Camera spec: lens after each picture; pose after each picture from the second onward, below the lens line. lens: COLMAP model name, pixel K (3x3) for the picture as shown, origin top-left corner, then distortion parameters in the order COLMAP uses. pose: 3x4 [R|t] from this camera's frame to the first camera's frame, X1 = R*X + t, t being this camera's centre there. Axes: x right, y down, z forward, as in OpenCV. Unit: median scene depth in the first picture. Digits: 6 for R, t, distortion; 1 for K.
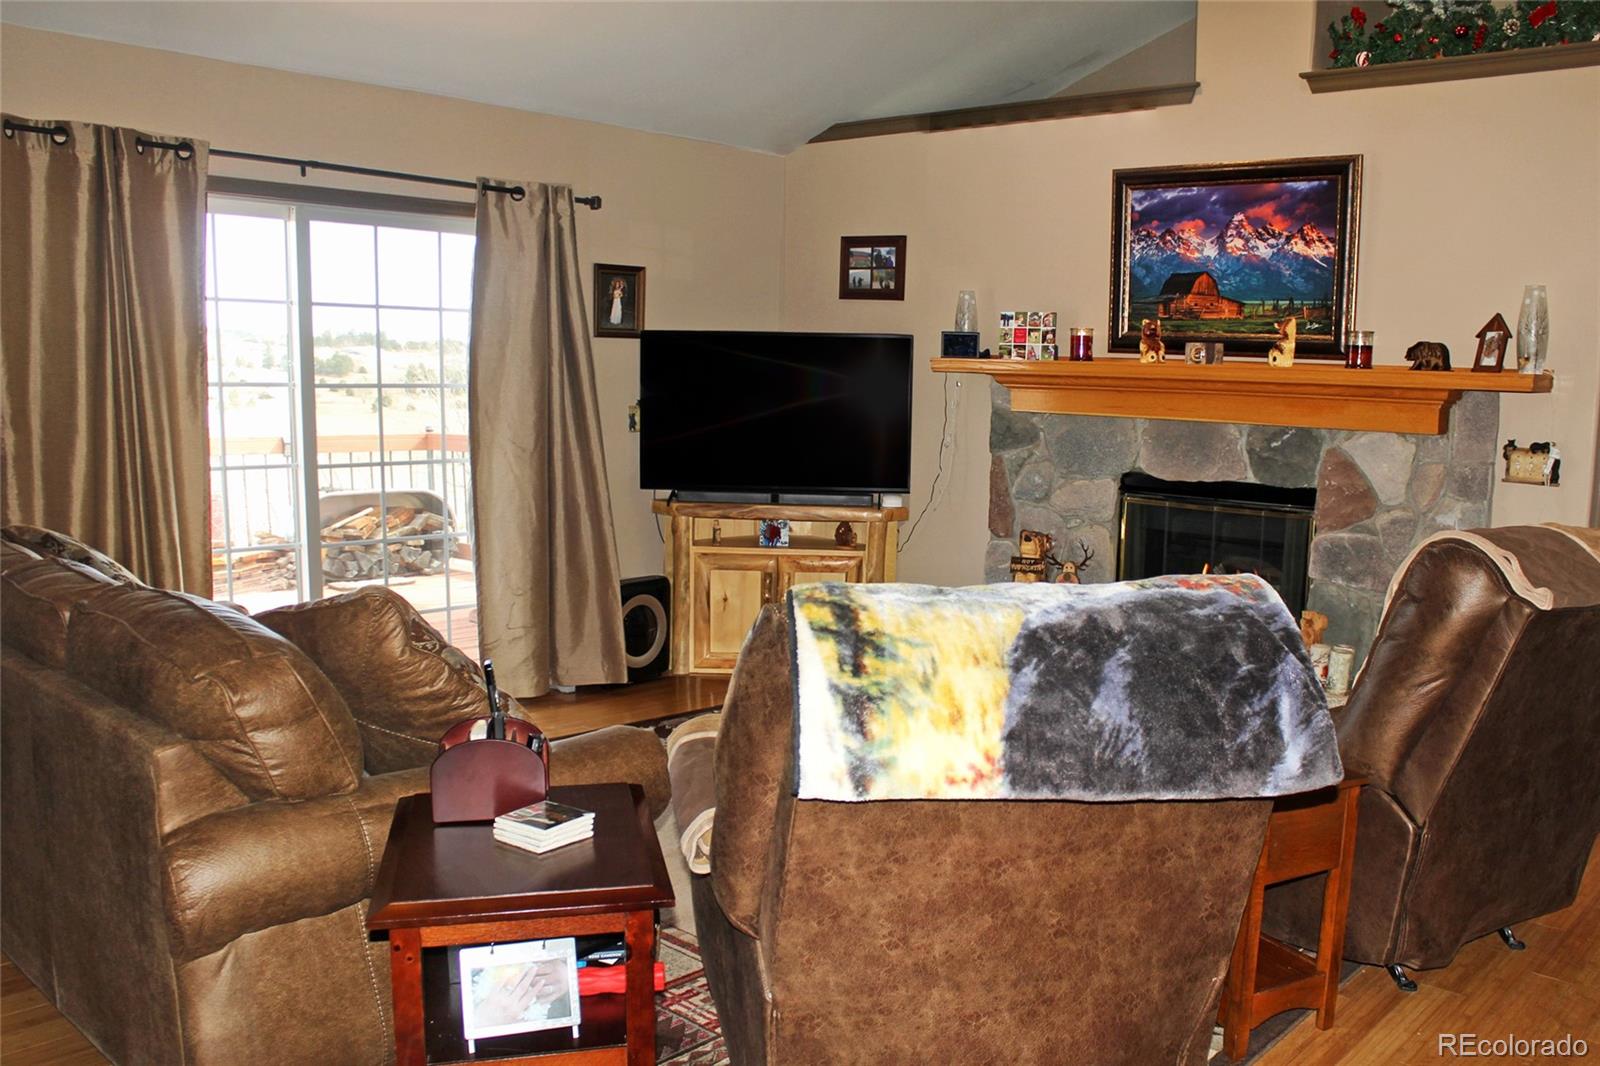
lens RADIAL K [[1324.8, 0, 800.0], [0, 1324.8, 533.0], [0, 0, 1]] dist [-0.158023, 0.146698]
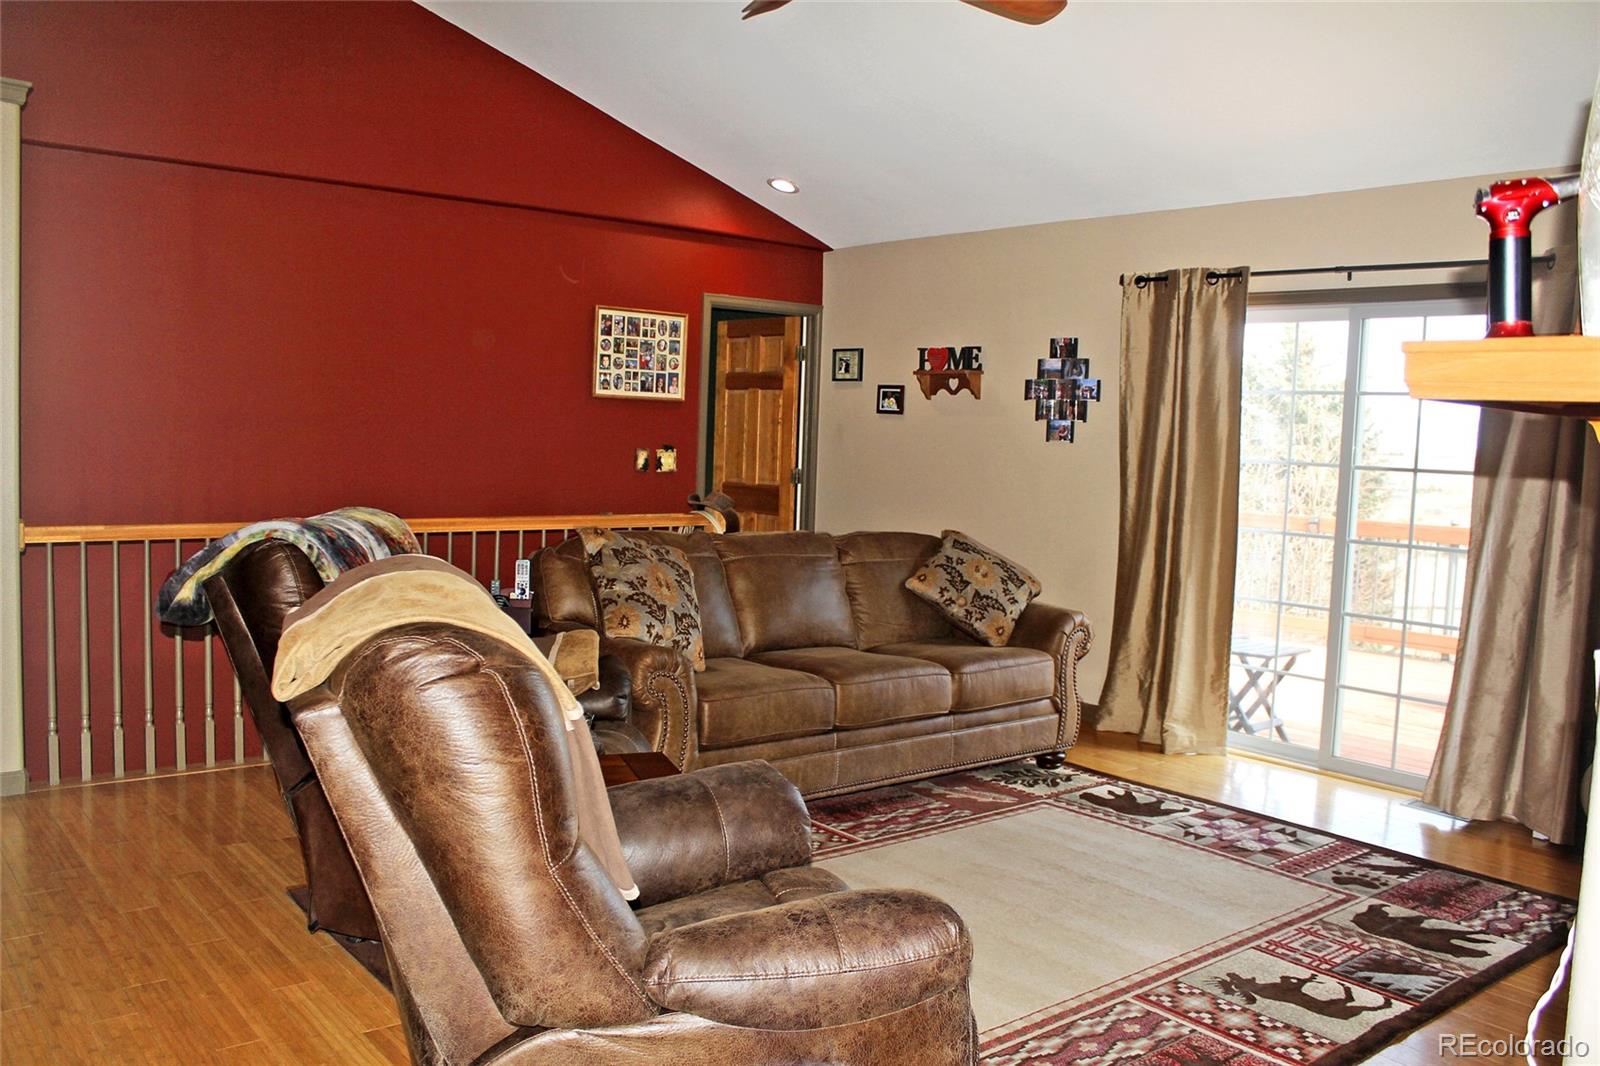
lens RADIAL K [[1324.8, 0, 800.0], [0, 1324.8, 533.0], [0, 0, 1]] dist [-0.158023, 0.146698]
pose [[-0.156598, 0.053204, -0.986228, 0.782886], [-0.168884, 0.982399, 0.079813, -0.071663], [0.973116, 0.179056, -0.144856, 0.731437]]
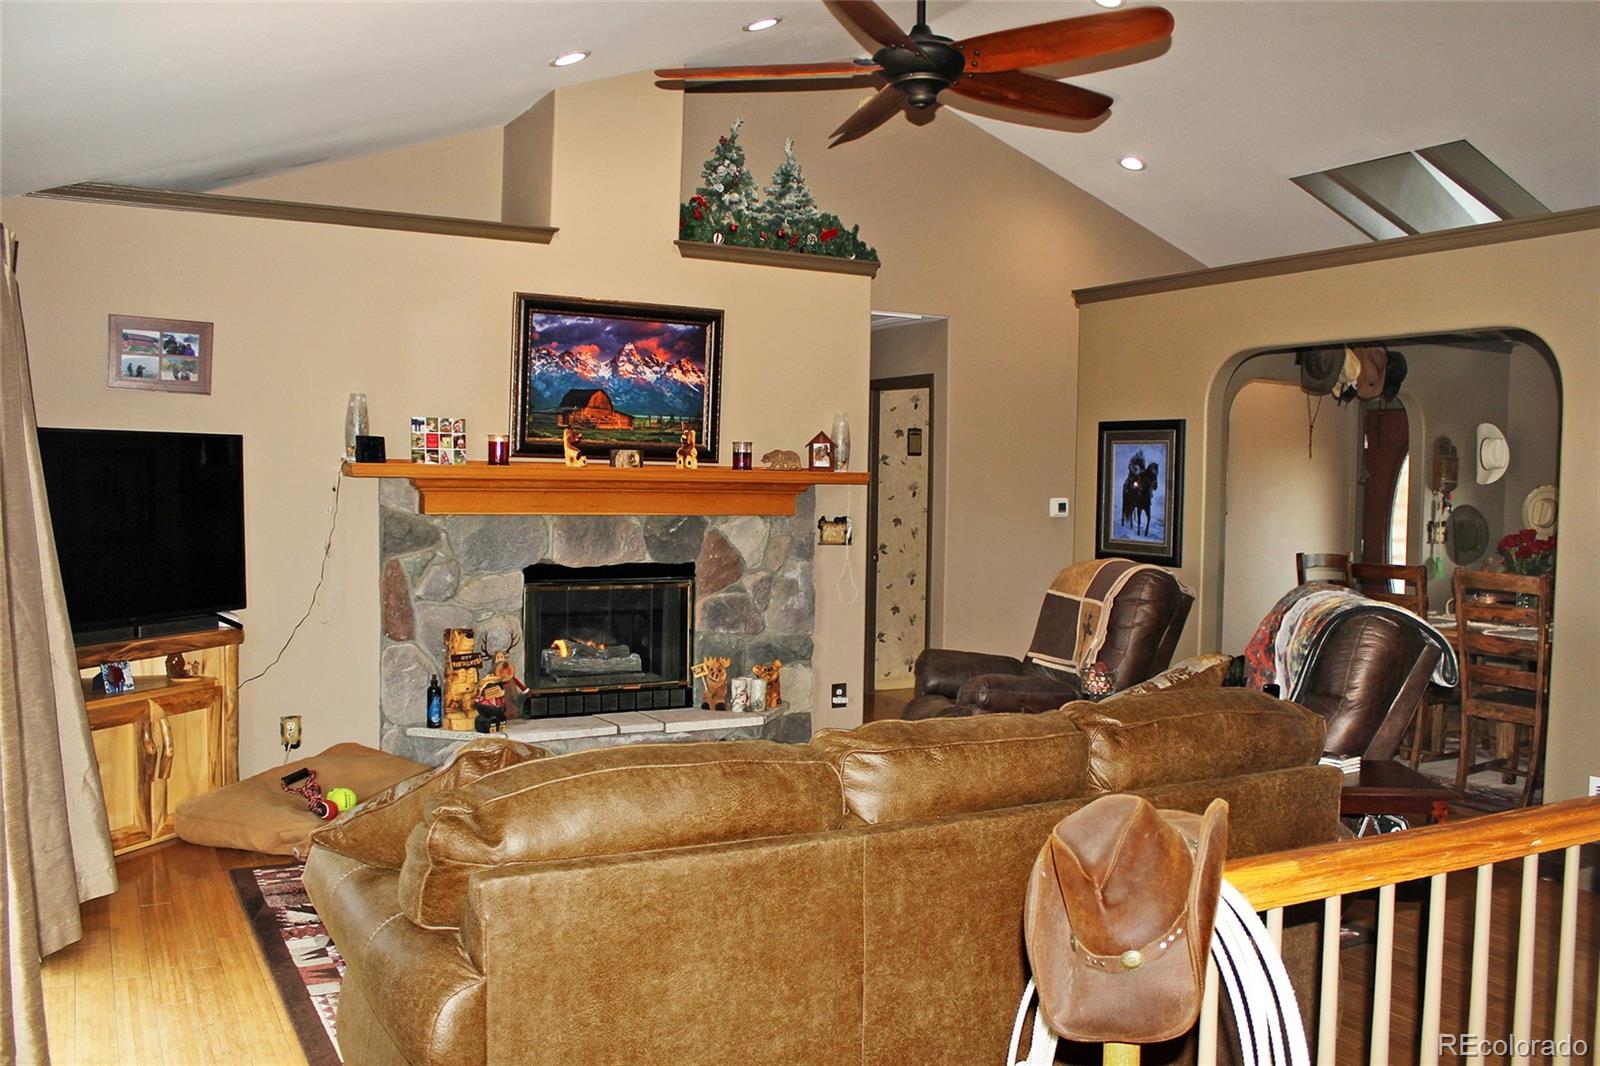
lens RADIAL K [[1324.8, 0, 800.0], [0, 1324.8, 533.0], [0, 0, 1]] dist [-0.158023, 0.146698]
pose [[0.350649, -0.056168, 0.934821, -0.772317], [0.107954, 0.993970, 0.019229, -0.074965], [-0.930264, 0.094175, 0.354599, 0.421830]]
